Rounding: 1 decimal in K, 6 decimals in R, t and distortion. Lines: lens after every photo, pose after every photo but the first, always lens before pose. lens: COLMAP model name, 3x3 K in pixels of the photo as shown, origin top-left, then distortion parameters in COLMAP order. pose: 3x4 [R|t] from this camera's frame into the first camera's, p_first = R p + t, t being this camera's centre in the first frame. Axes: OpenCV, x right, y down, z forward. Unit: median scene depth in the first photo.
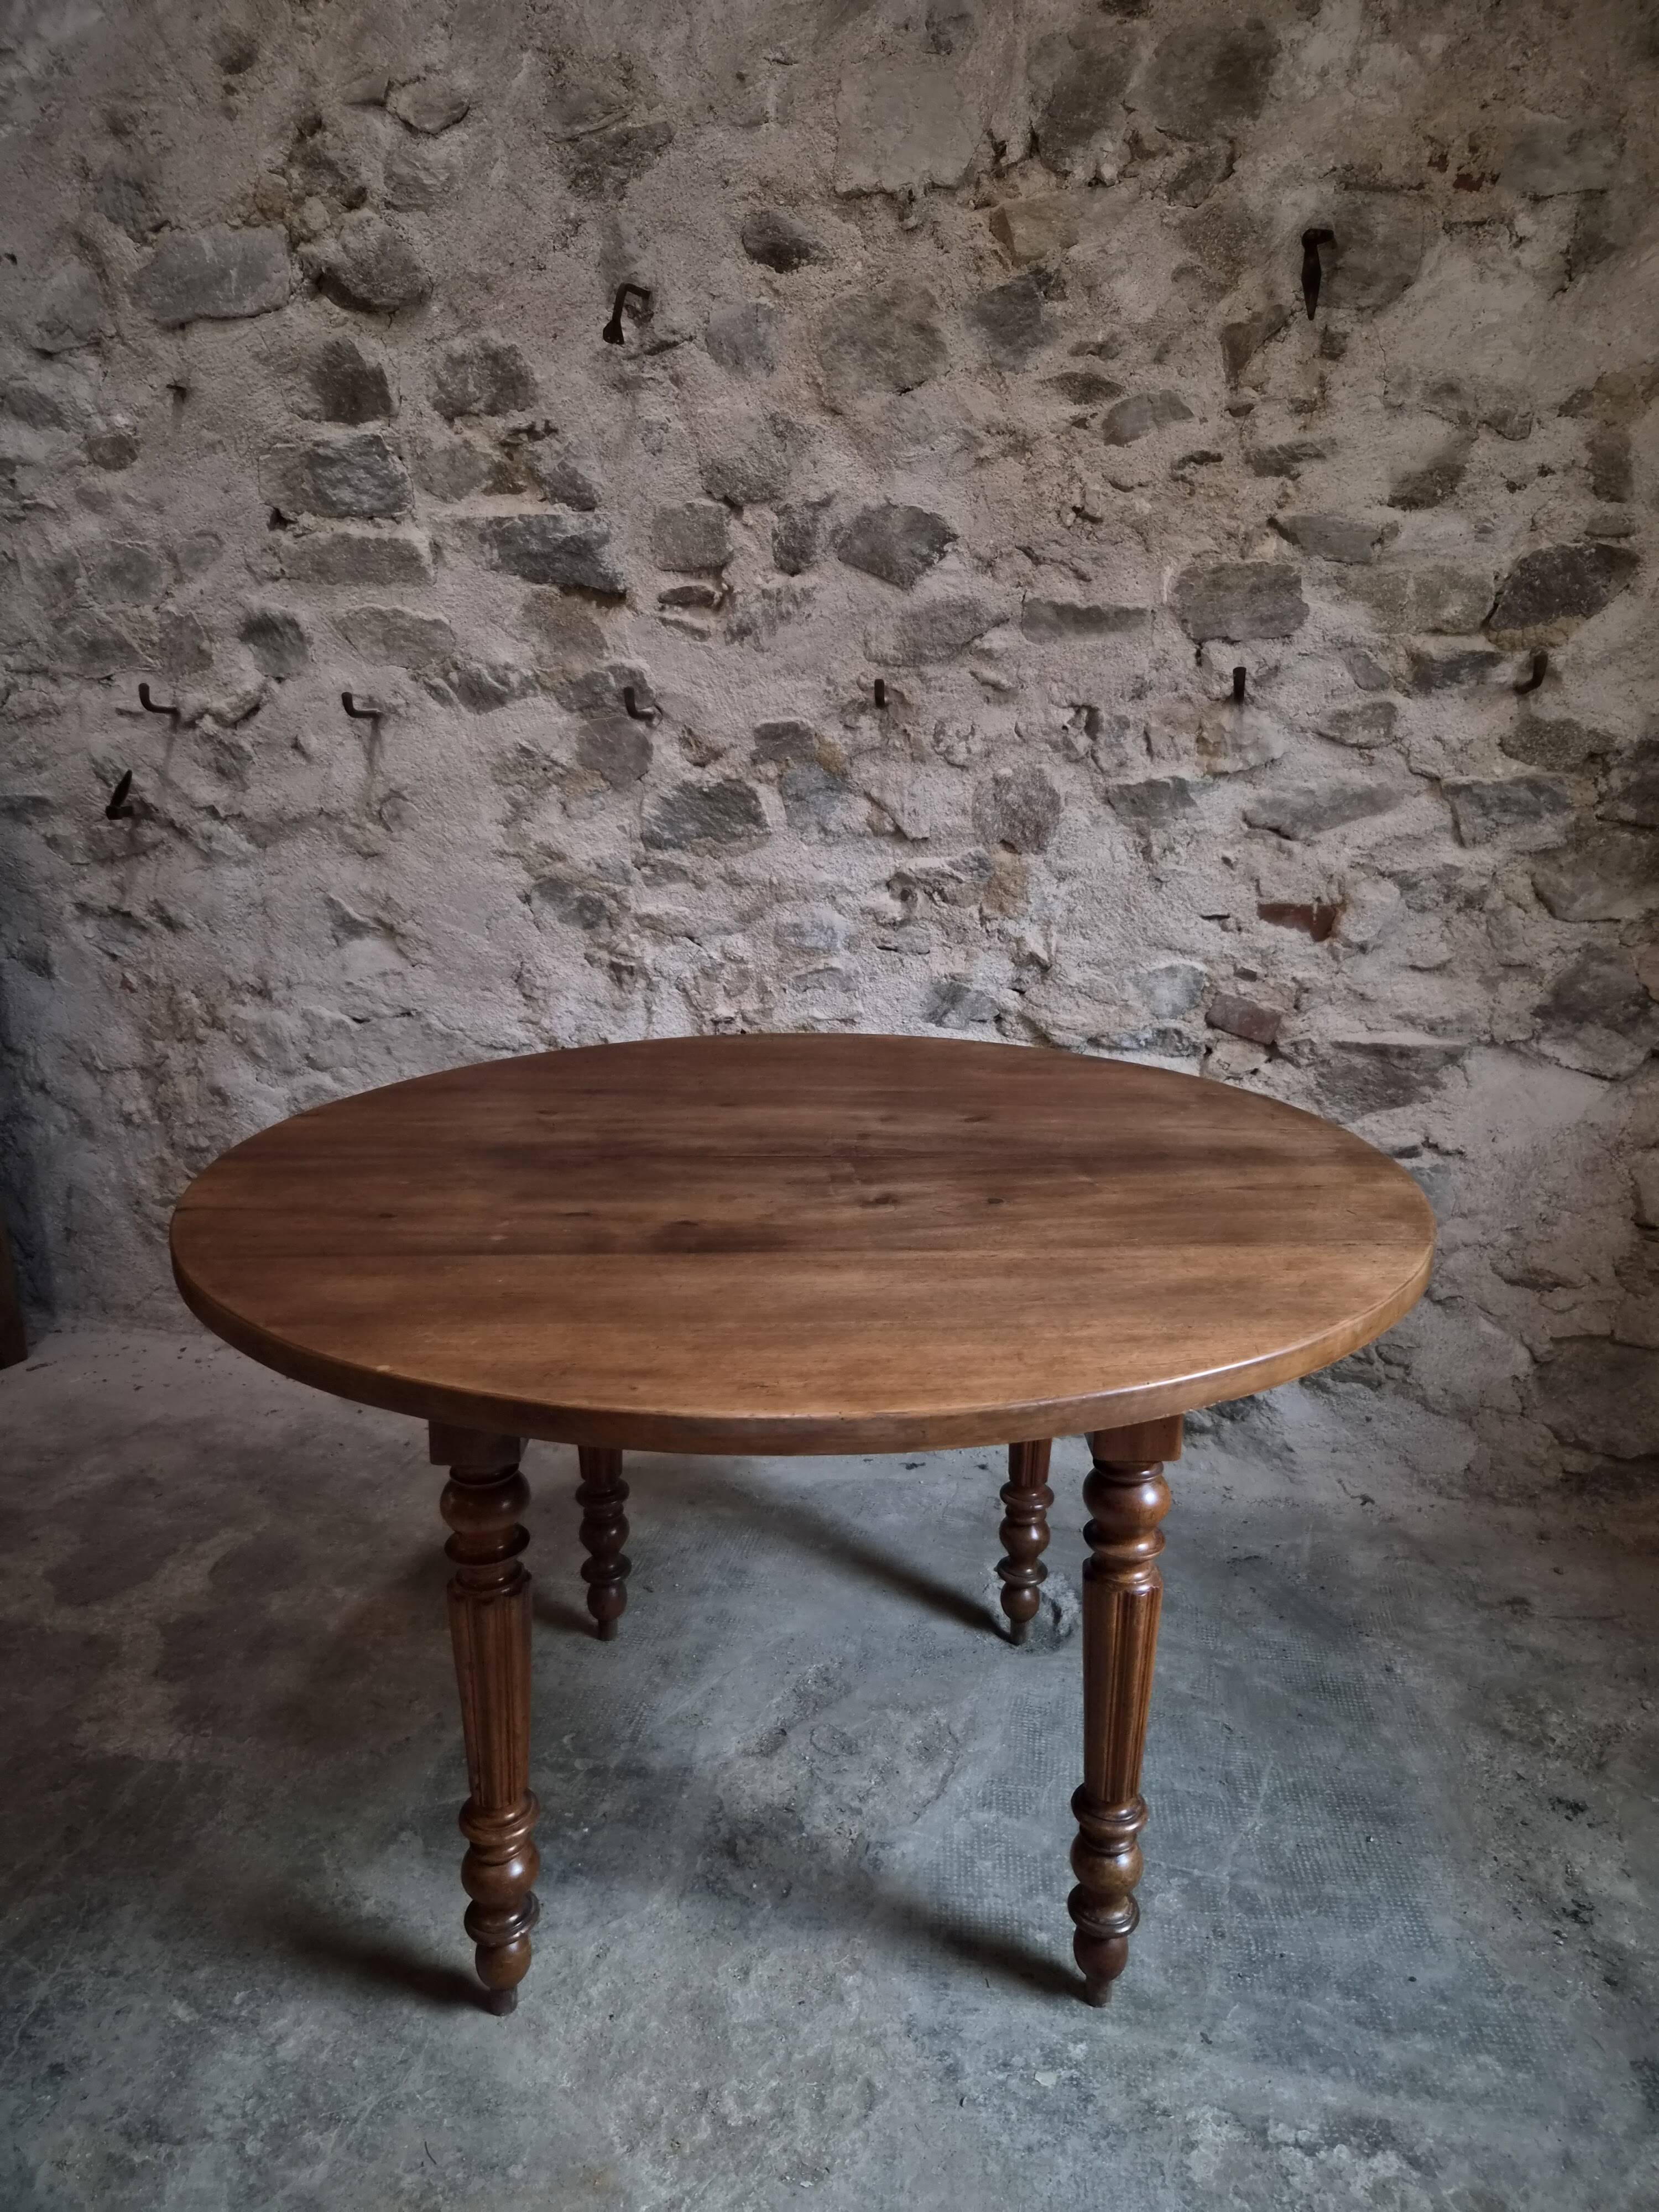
lens RADIAL K [[1495.0, 0, 864.5], [0, 1495.0, 1105.2], [0, 0, 1]] dist [0.059497, -0.047996]
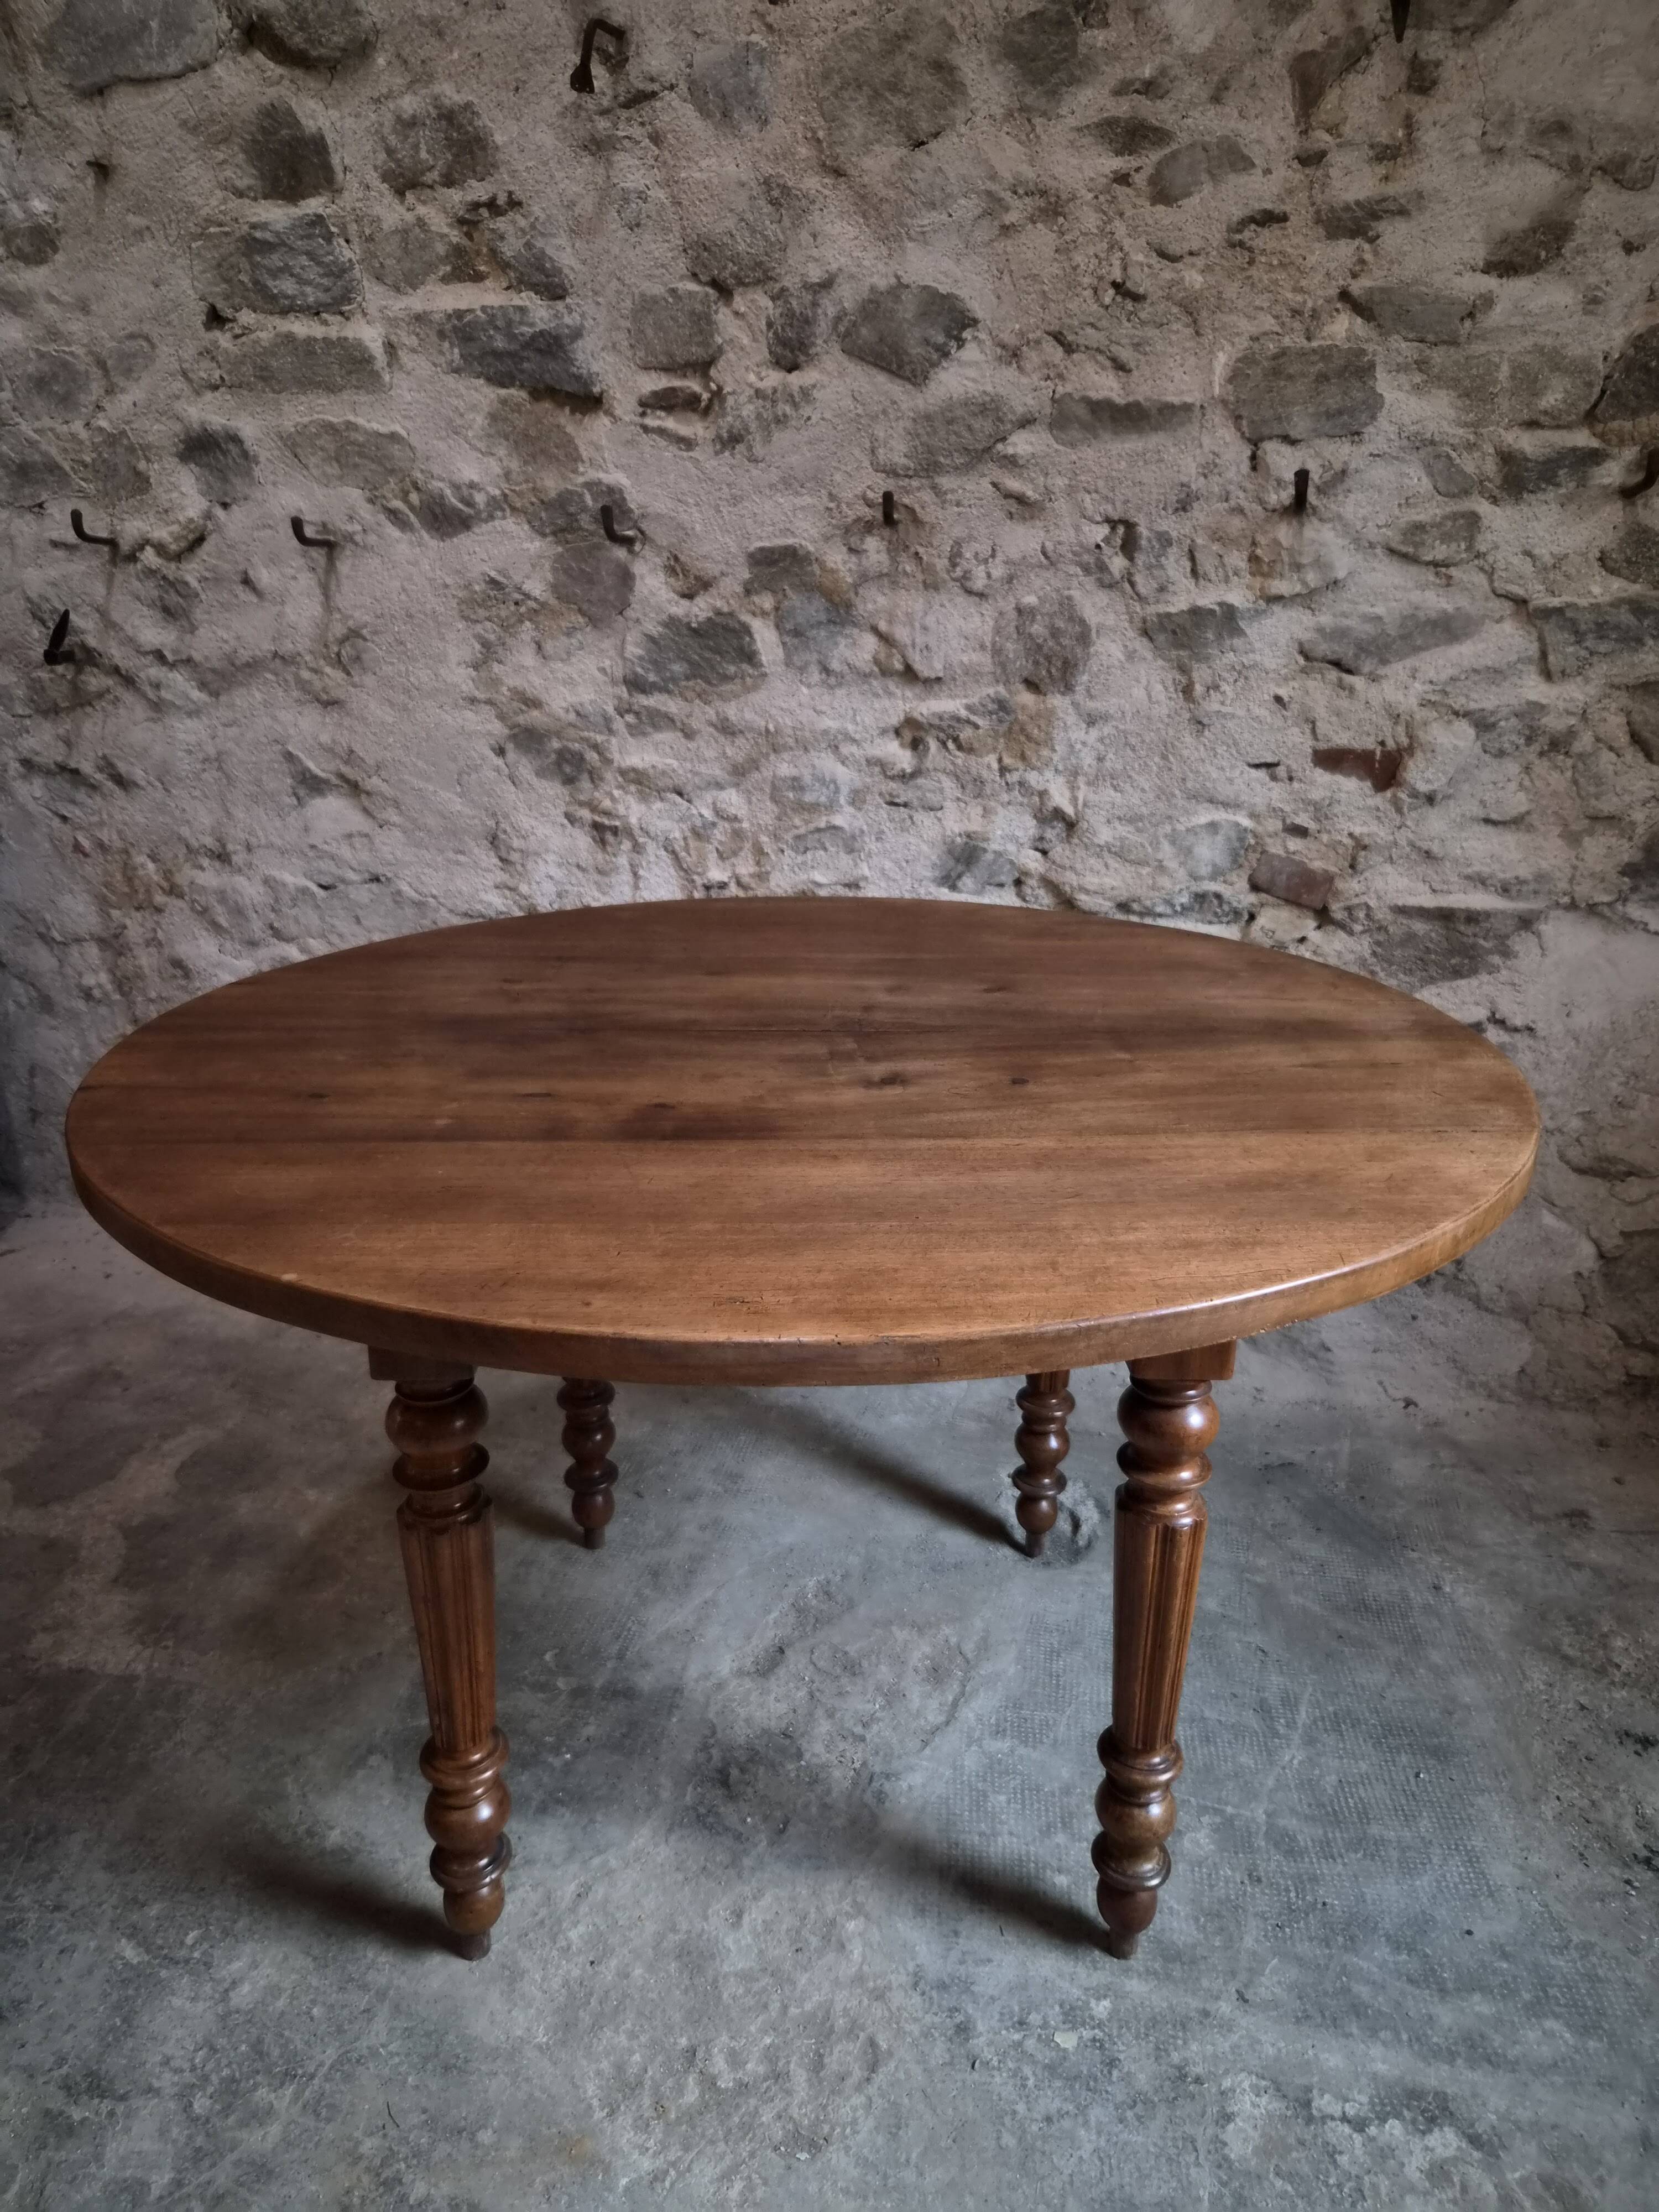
lens RADIAL K [[1495.0, 0, 841.3], [0, 1495.0, 1116.2], [0, 0, 1]] dist [0.059497, -0.047996]
pose [[0.999787, 0.001925, -0.020559, 0.001281], [-0.000178, 0.996414, 0.084610, 0.006903], [0.020648, -0.084588, 0.996202, 0.081737]]
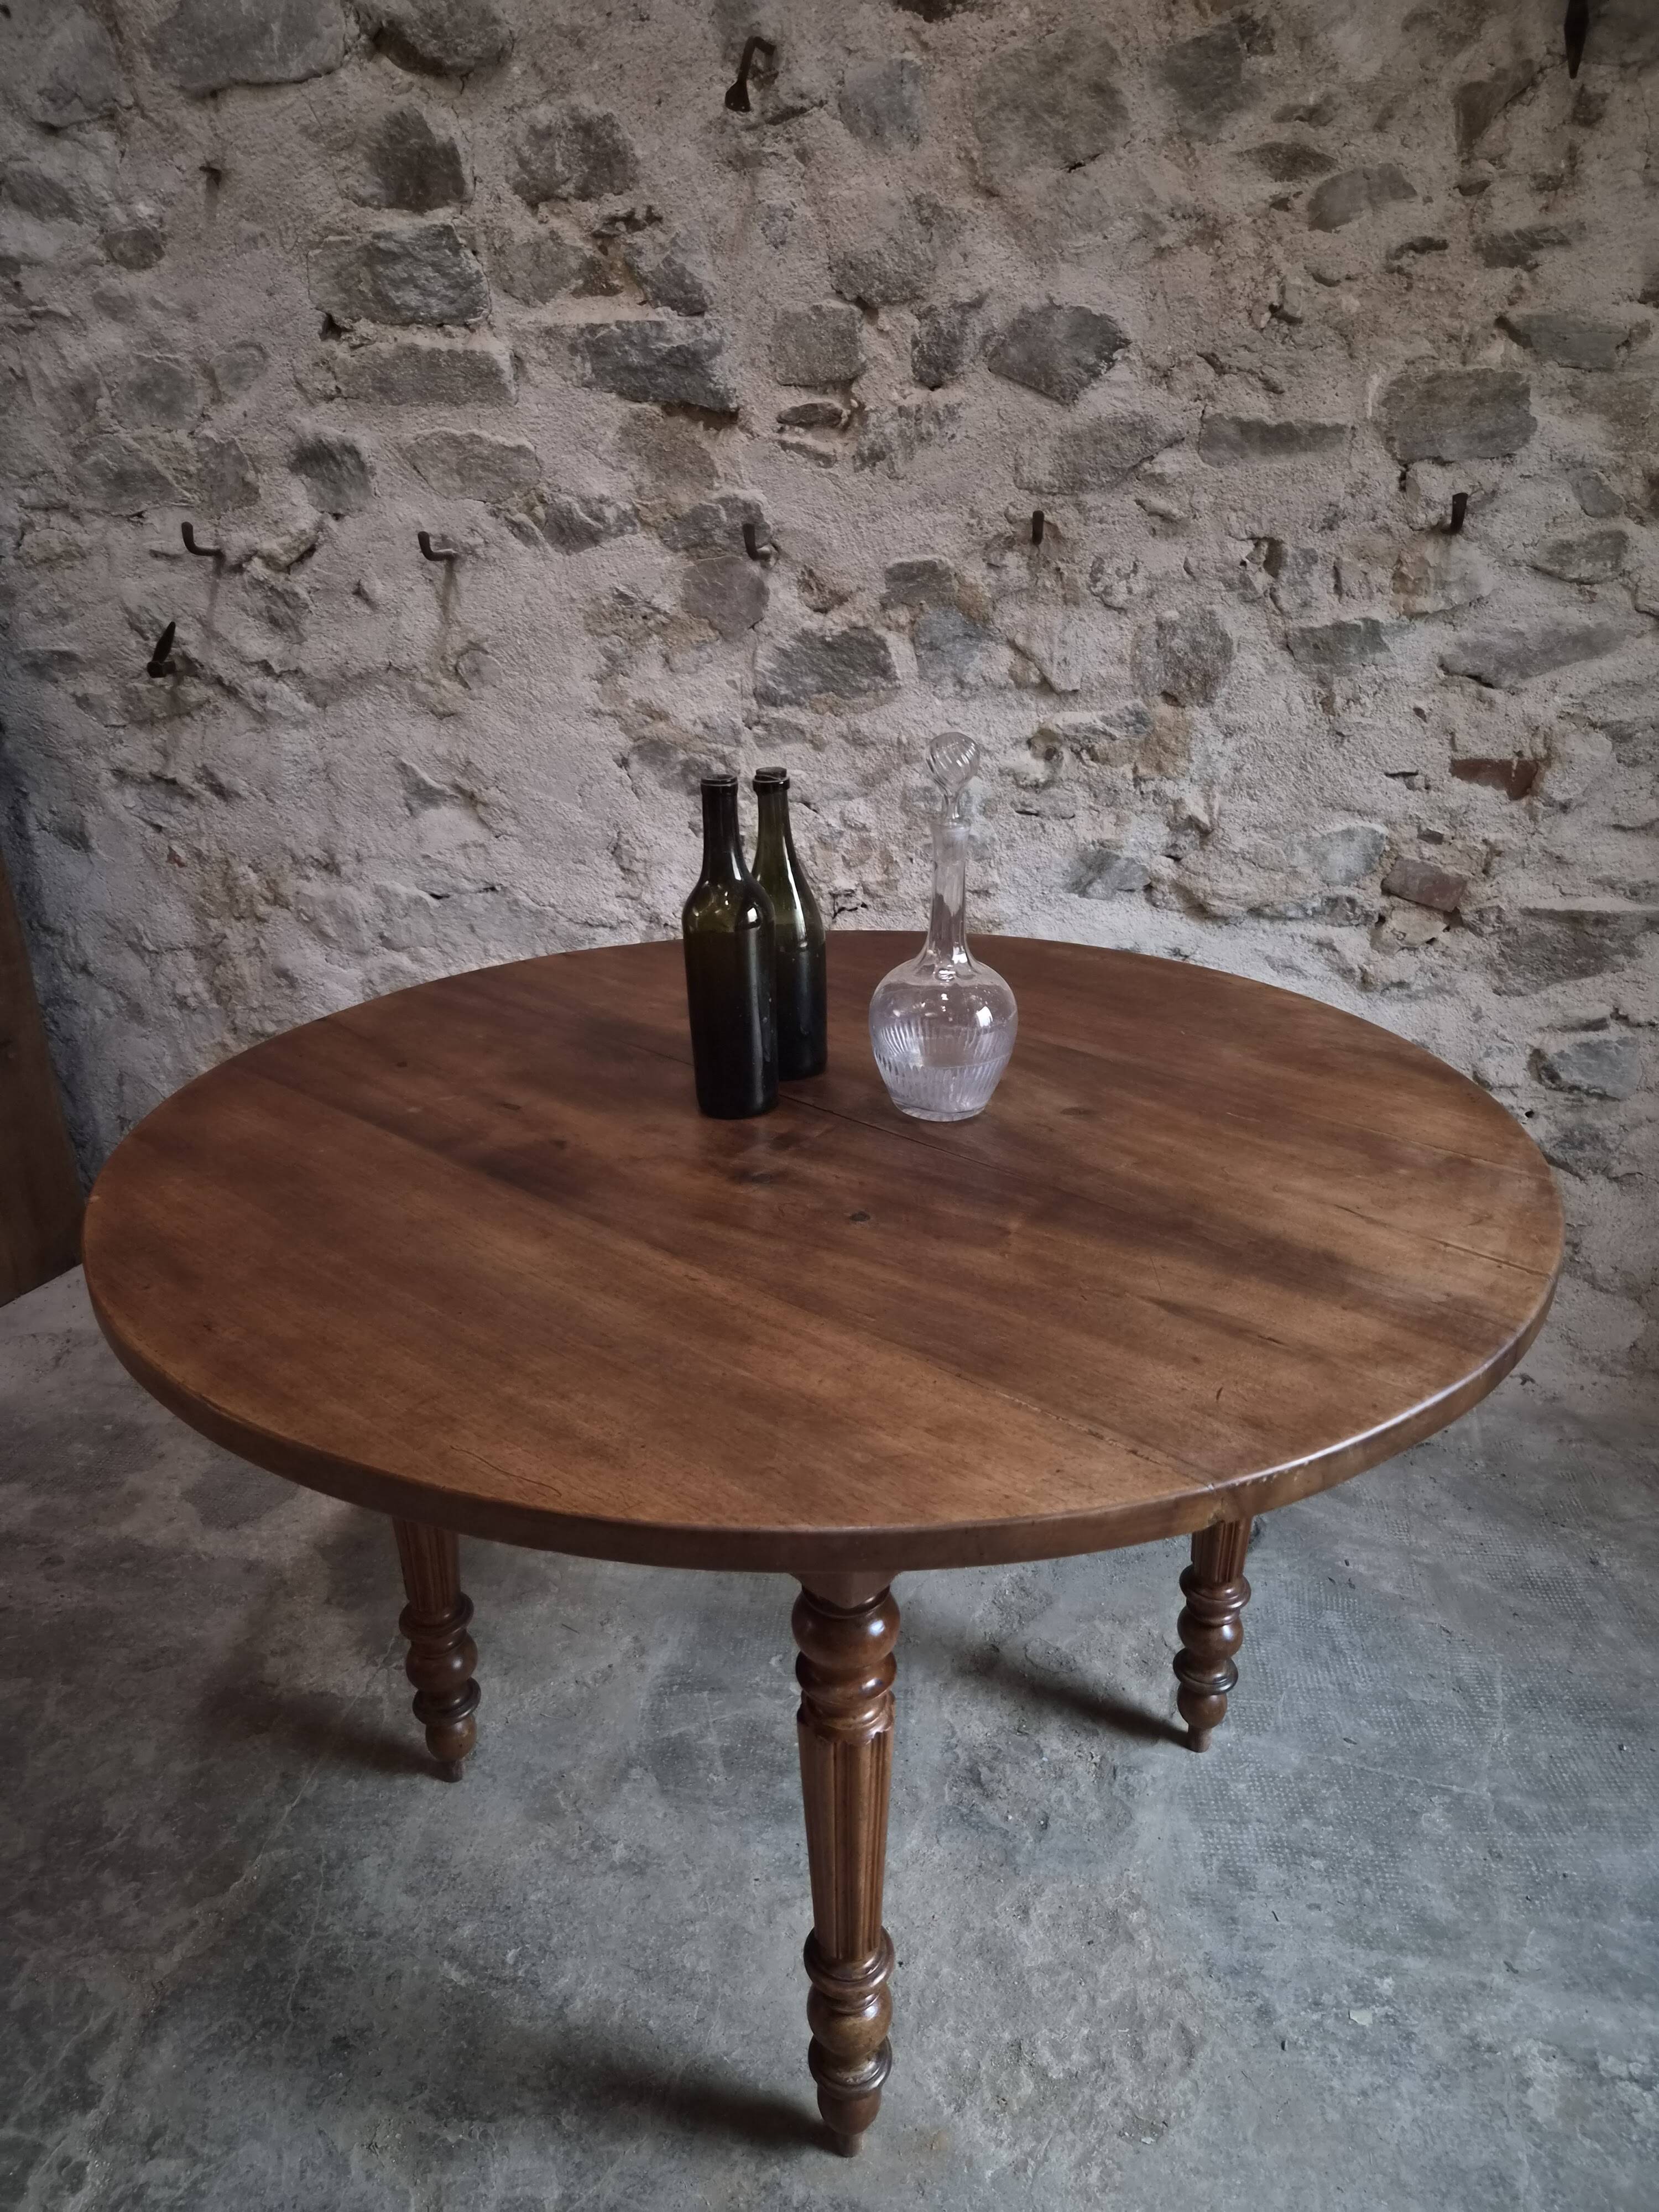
lens RADIAL K [[1495.0, 0, 826.0], [0, 1495.0, 1108.2], [0, 0, 1]] dist [0.059497, -0.047996]
pose [[0.999459, -0.022068, 0.024368, -0.141103], [0.018978, 0.992539, 0.120445, -0.039052], [-0.026844, -0.119917, 0.992421, 0.063808]]
